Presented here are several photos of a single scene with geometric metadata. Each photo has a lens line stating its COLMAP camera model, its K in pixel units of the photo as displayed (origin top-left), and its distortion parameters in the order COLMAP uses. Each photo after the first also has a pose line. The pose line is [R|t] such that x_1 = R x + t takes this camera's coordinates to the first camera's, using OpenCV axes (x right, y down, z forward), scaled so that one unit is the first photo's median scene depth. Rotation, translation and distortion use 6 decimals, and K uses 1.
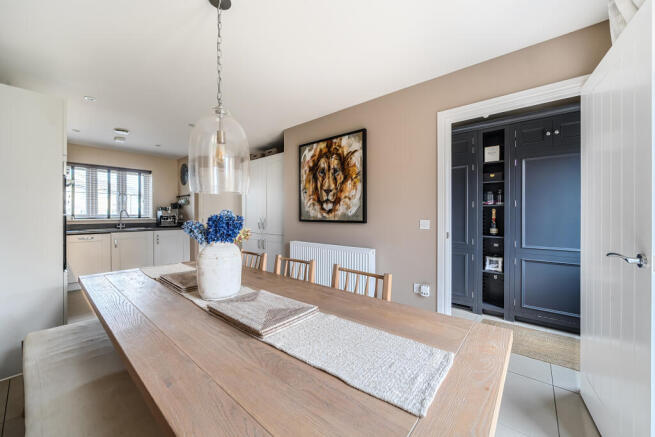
lens RADIAL K [[248.2, 0, 322.5], [0, 248.2, 217.2], [0, 0, 1]] dist [-0.000289, 0.000120]
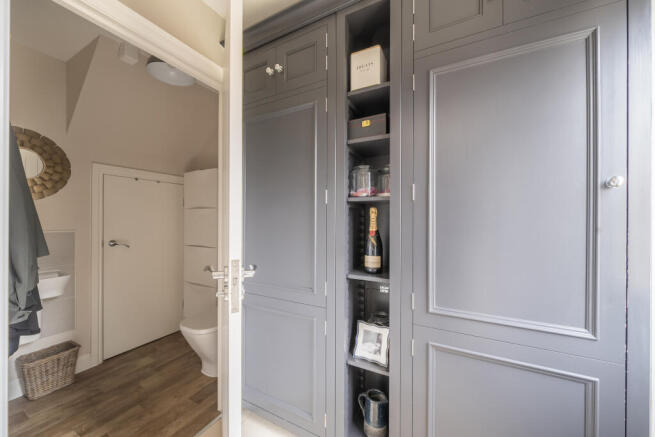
lens RADIAL K [[248.2, 0, 327.6], [0, 248.2, 216.6], [0, 0, 1]] dist [-0.000289, 0.000120]
pose [[0.975381, 0.006045, 0.220445, 0.533824], [-0.004557, 0.999963, -0.007257, -0.016102], [-0.220481, 0.006074, 0.975372, 0.623708]]
